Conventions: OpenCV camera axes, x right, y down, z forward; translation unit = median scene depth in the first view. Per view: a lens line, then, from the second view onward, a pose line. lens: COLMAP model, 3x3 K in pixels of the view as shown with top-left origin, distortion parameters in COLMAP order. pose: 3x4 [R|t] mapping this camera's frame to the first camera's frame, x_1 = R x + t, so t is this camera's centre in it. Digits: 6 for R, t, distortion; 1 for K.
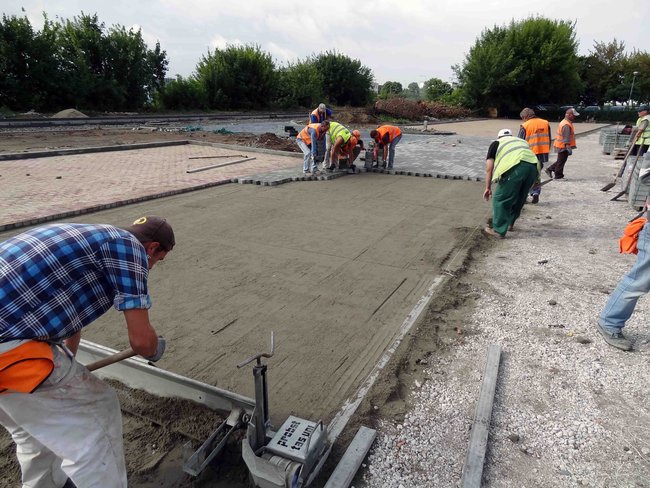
lens RADIAL K [[461.8, 0, 325.0], [0, 461.8, 244.0], [0, 0, 1]] dist [0.000245, -0.001297]
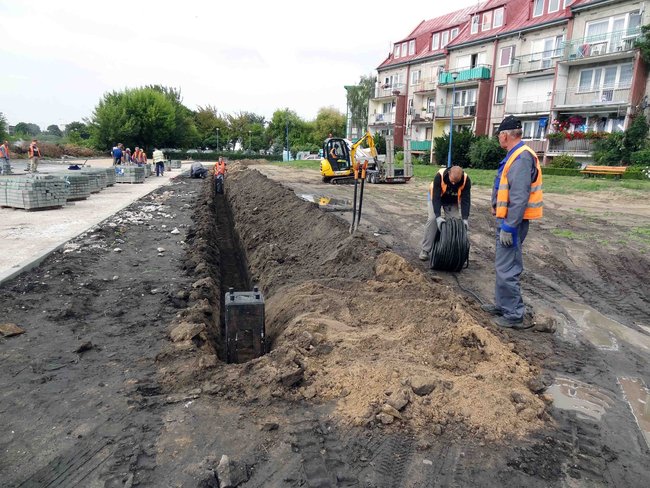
lens RADIAL K [[461.8, 0, 325.0], [0, 461.8, 244.0], [0, 0, 1]] dist [0.000245, -0.001297]
pose [[0.766175, -0.114496, 0.632350, -0.082879], [0.171282, 0.984789, -0.029220, 0.150164], [-0.619386, 0.130697, 0.774131, -0.485550]]
